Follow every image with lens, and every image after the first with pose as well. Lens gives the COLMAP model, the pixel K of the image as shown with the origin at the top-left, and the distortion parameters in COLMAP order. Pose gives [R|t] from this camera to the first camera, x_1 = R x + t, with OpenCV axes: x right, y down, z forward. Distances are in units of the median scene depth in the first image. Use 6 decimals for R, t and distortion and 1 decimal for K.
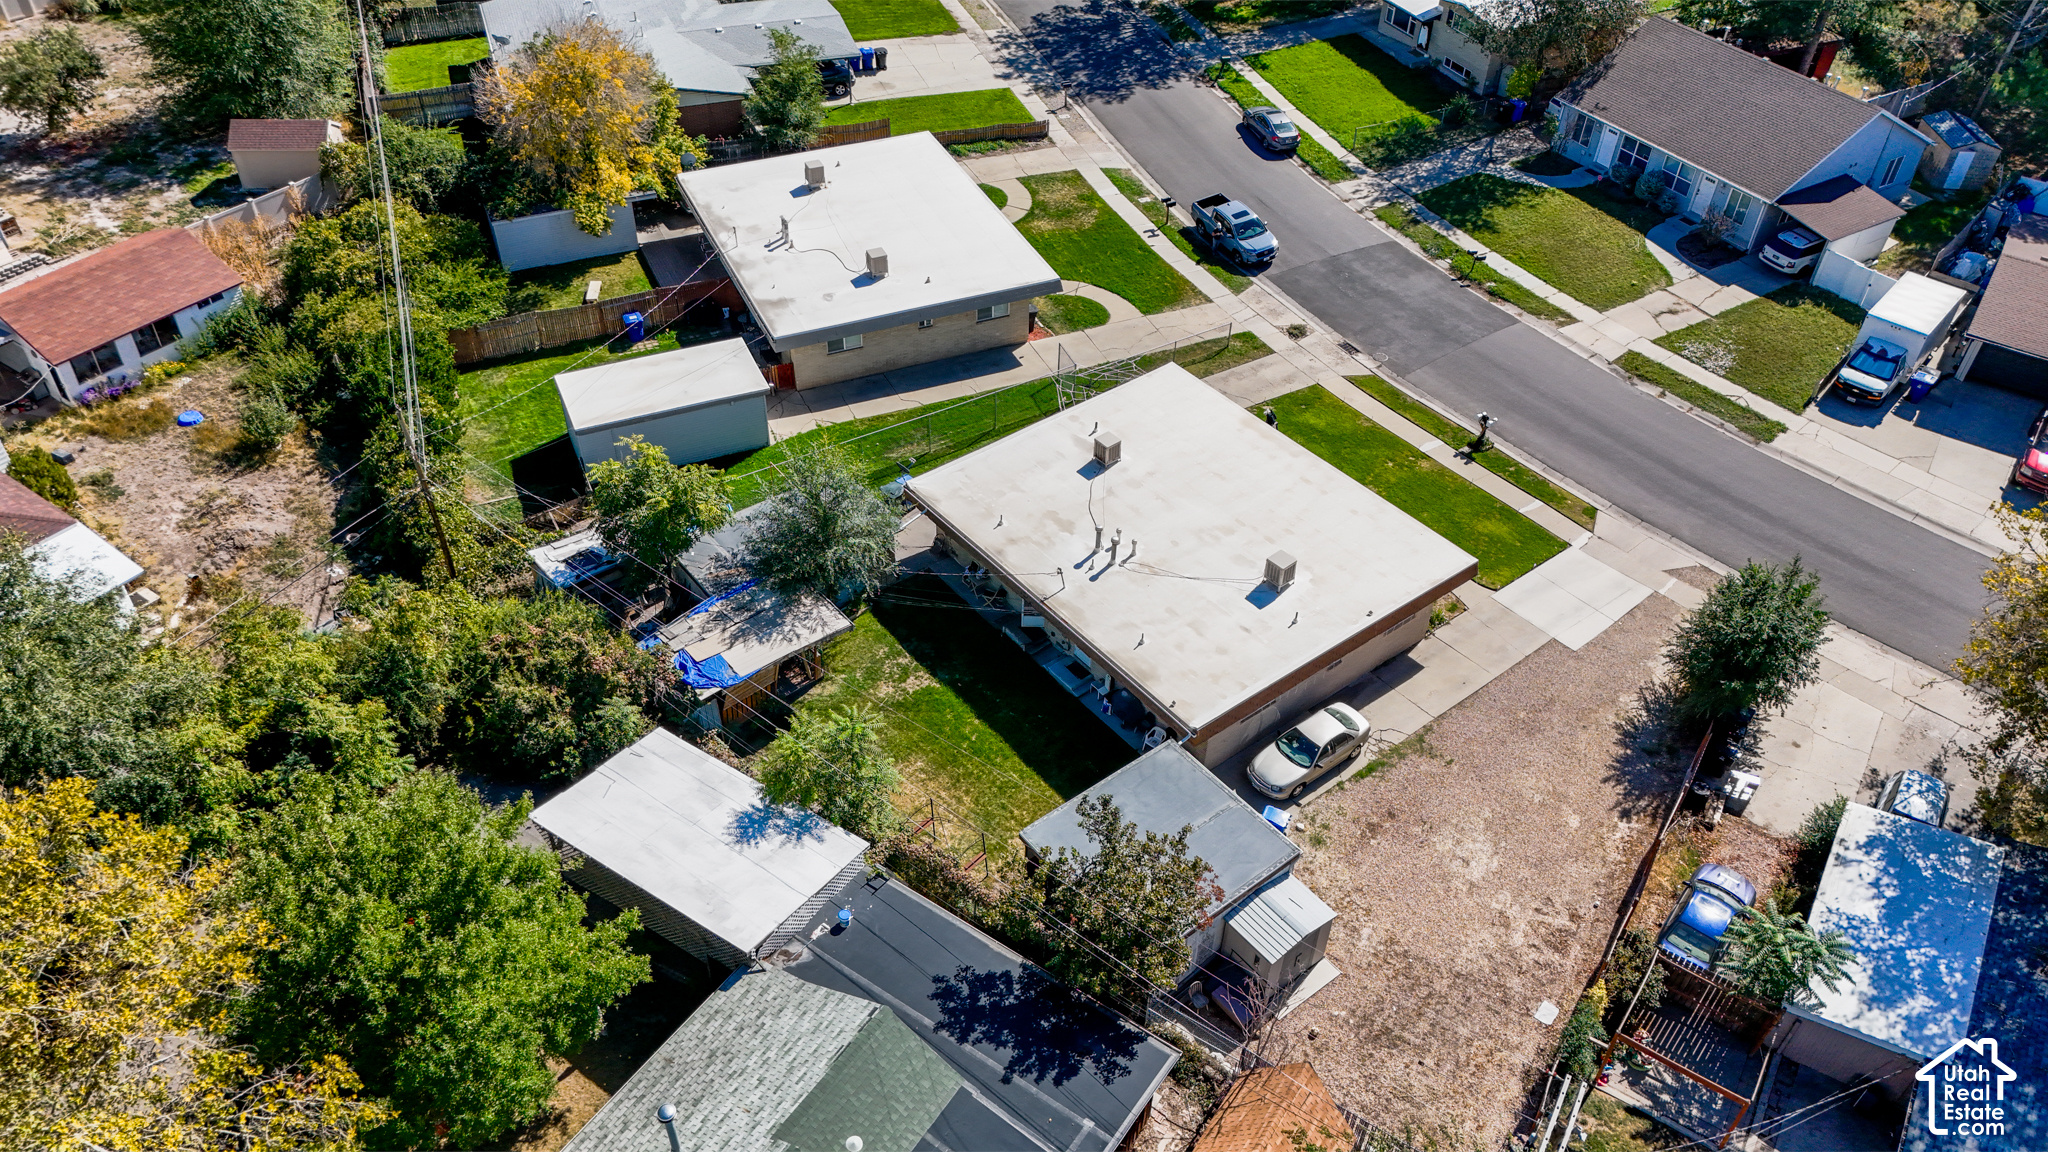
lens RADIAL K [[1508.2, 0, 1020.4], [0, 1508.2, 588.2], [0, 0, 1]] dist [0.064409, -0.056039]
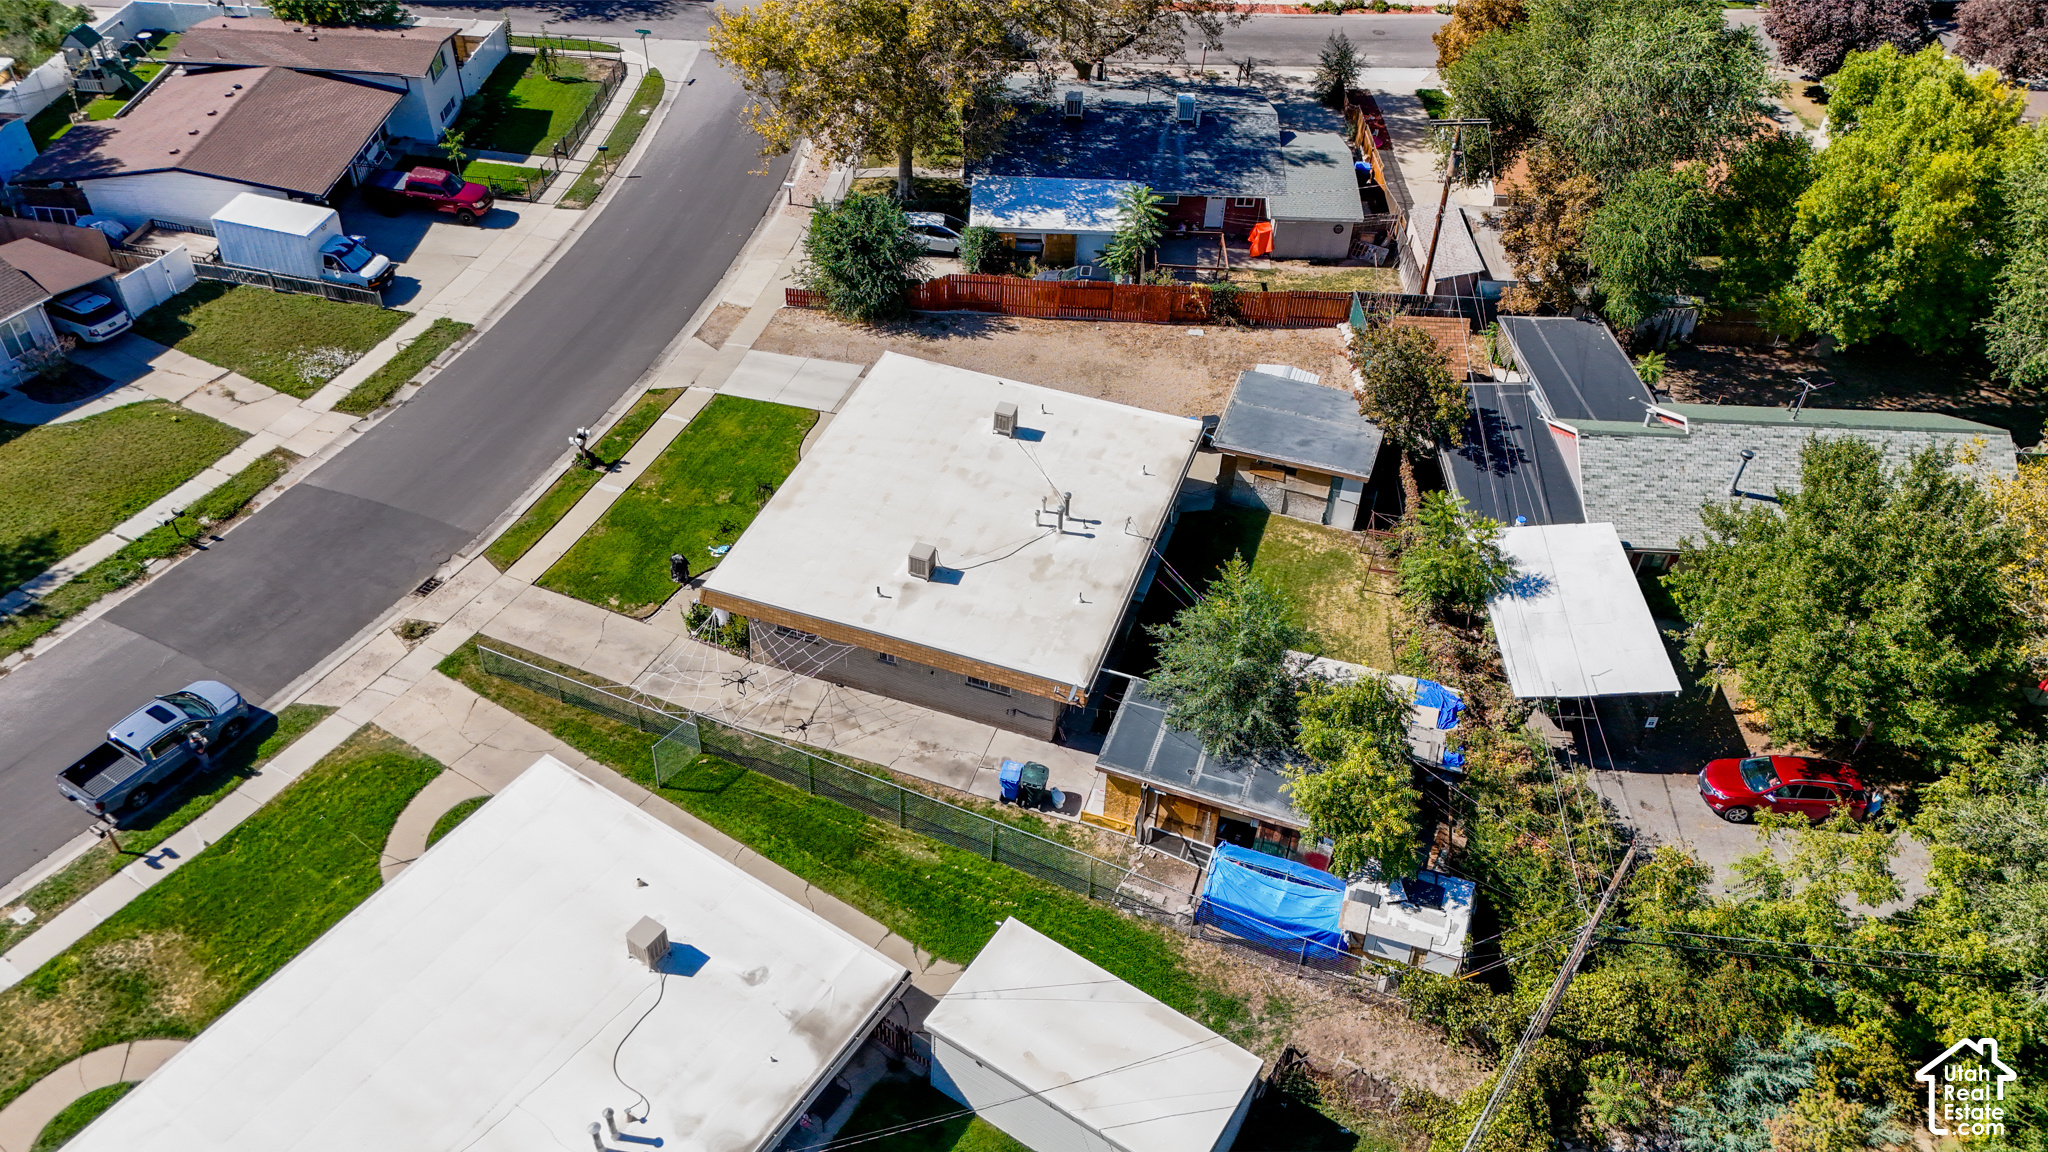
lens RADIAL K [[1508.2, 0, 1022.2], [0, 1508.2, 594.4], [0, 0, 1]] dist [0.064409, -0.056039]
pose [[-0.539788, -0.587587, 0.602802, -0.444023], [0.520600, 0.329712, 0.787569, -0.640476], [-0.661517, 0.738939, 0.127923, 0.720160]]
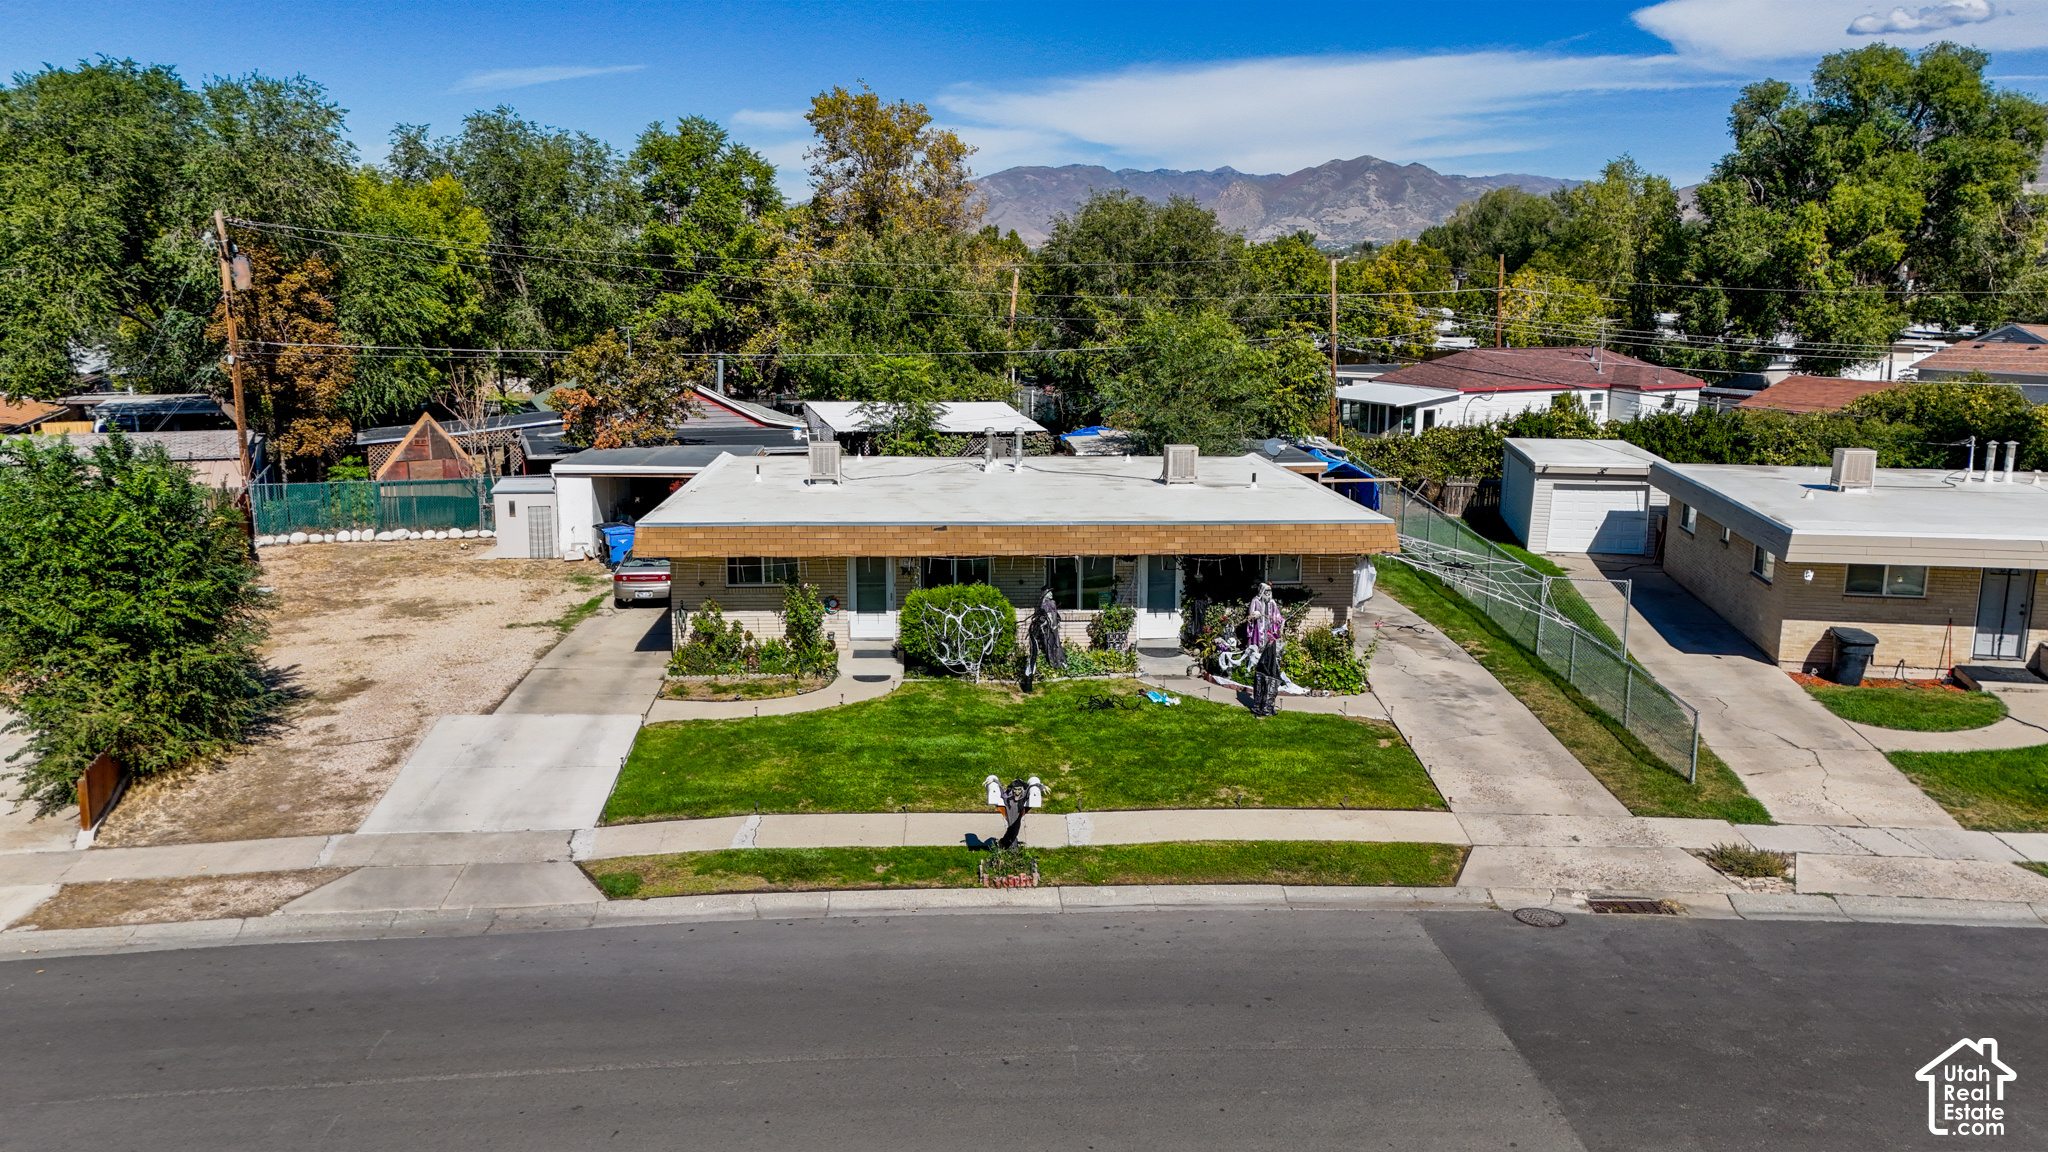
lens RADIAL K [[1508.2, 0, 1021.4], [0, 1508.2, 574.7], [0, 0, 1]] dist [0.064409, -0.056039]
pose [[-0.569050, 0.129658, -0.812017, 0.542963], [-0.558653, 0.663654, 0.497464, -0.296418], [0.603398, 0.736717, -0.305219, 1.003056]]
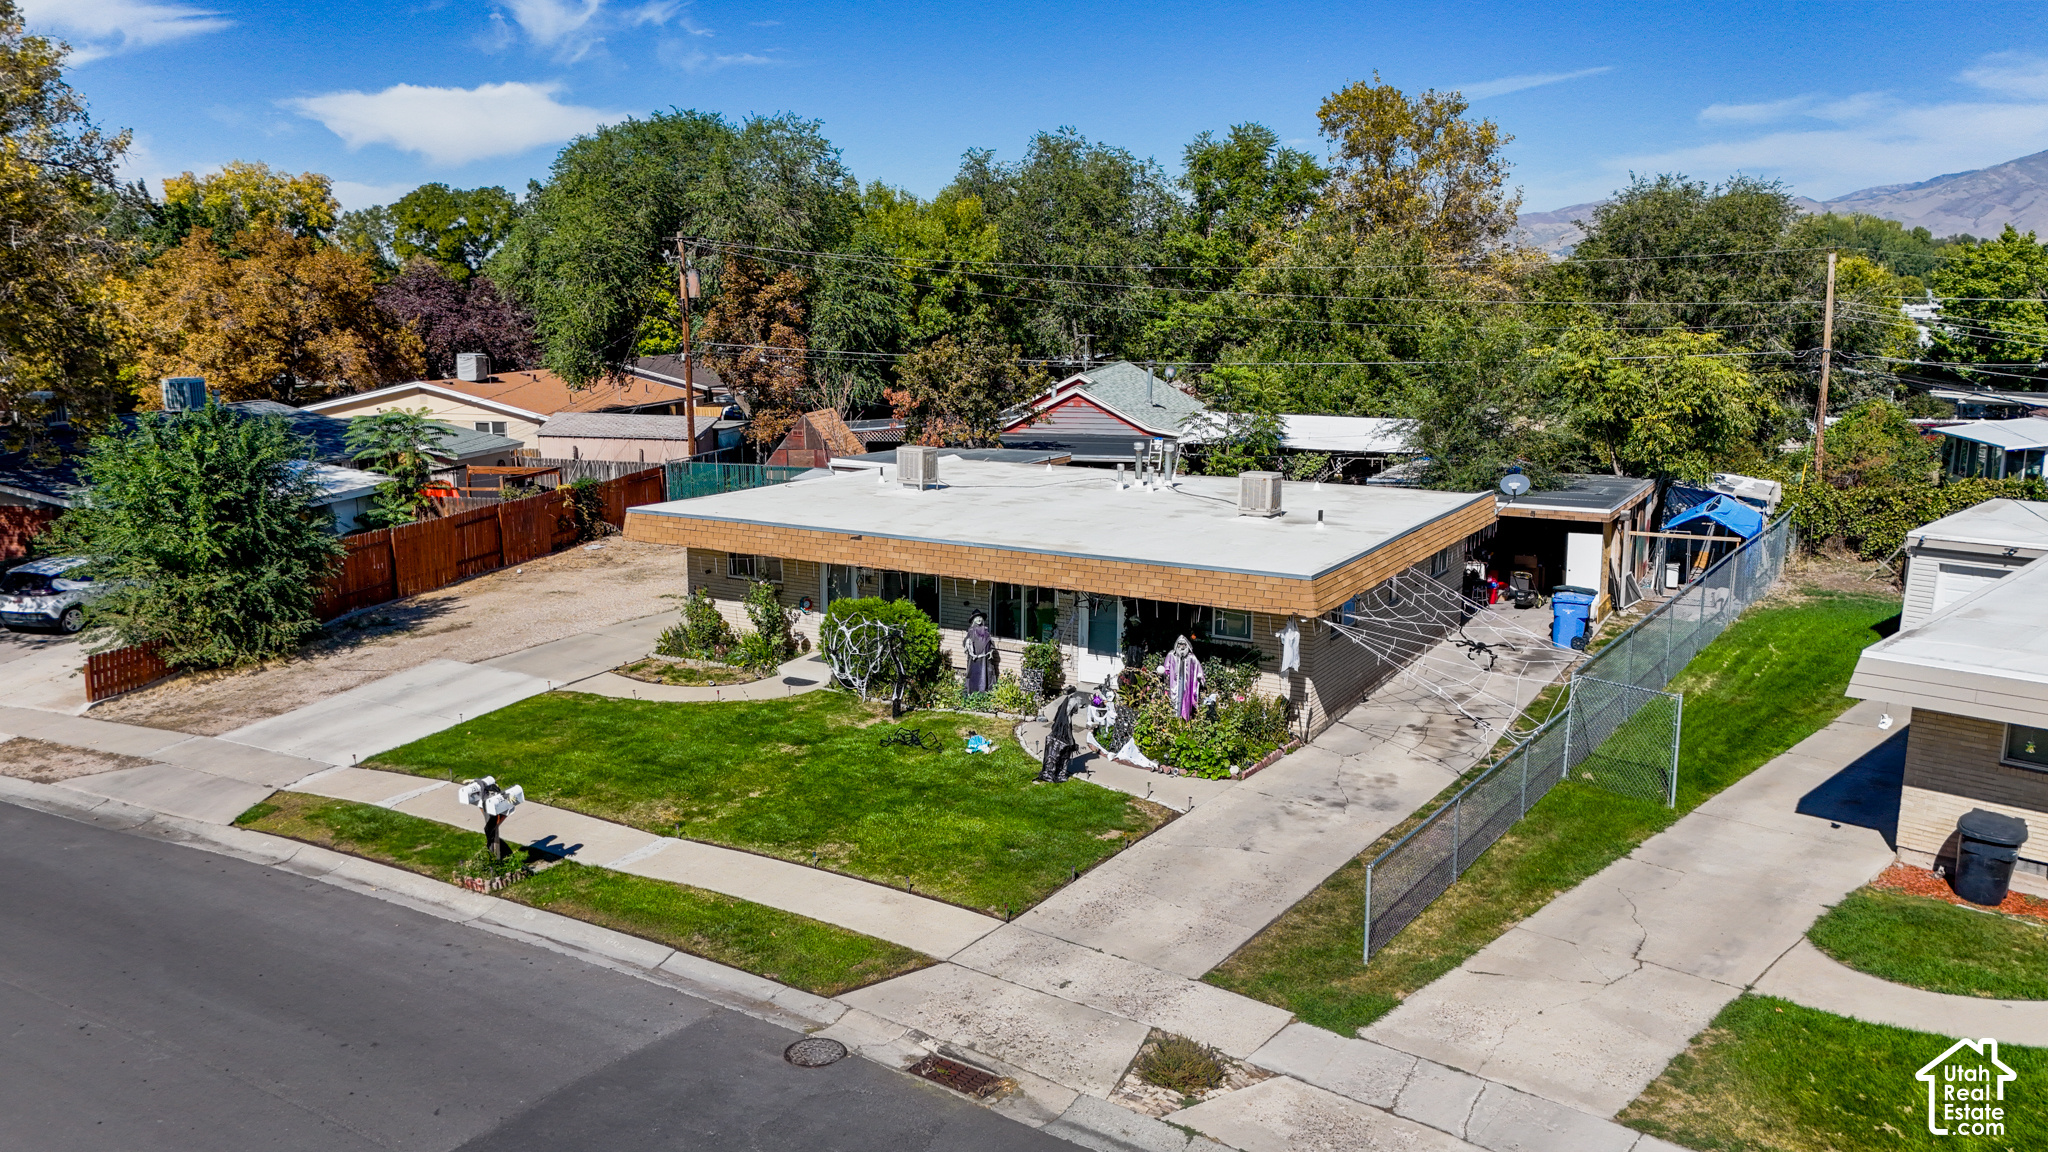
lens RADIAL K [[1508.2, 0, 1019.2], [0, 1508.2, 571.1], [0, 0, 1]] dist [0.064409, -0.056039]
pose [[-0.927455, 0.043133, -0.371438, 0.301979], [-0.265298, 0.624124, 0.734906, -0.399800], [0.263522, 0.780134, -0.567403, 1.112820]]
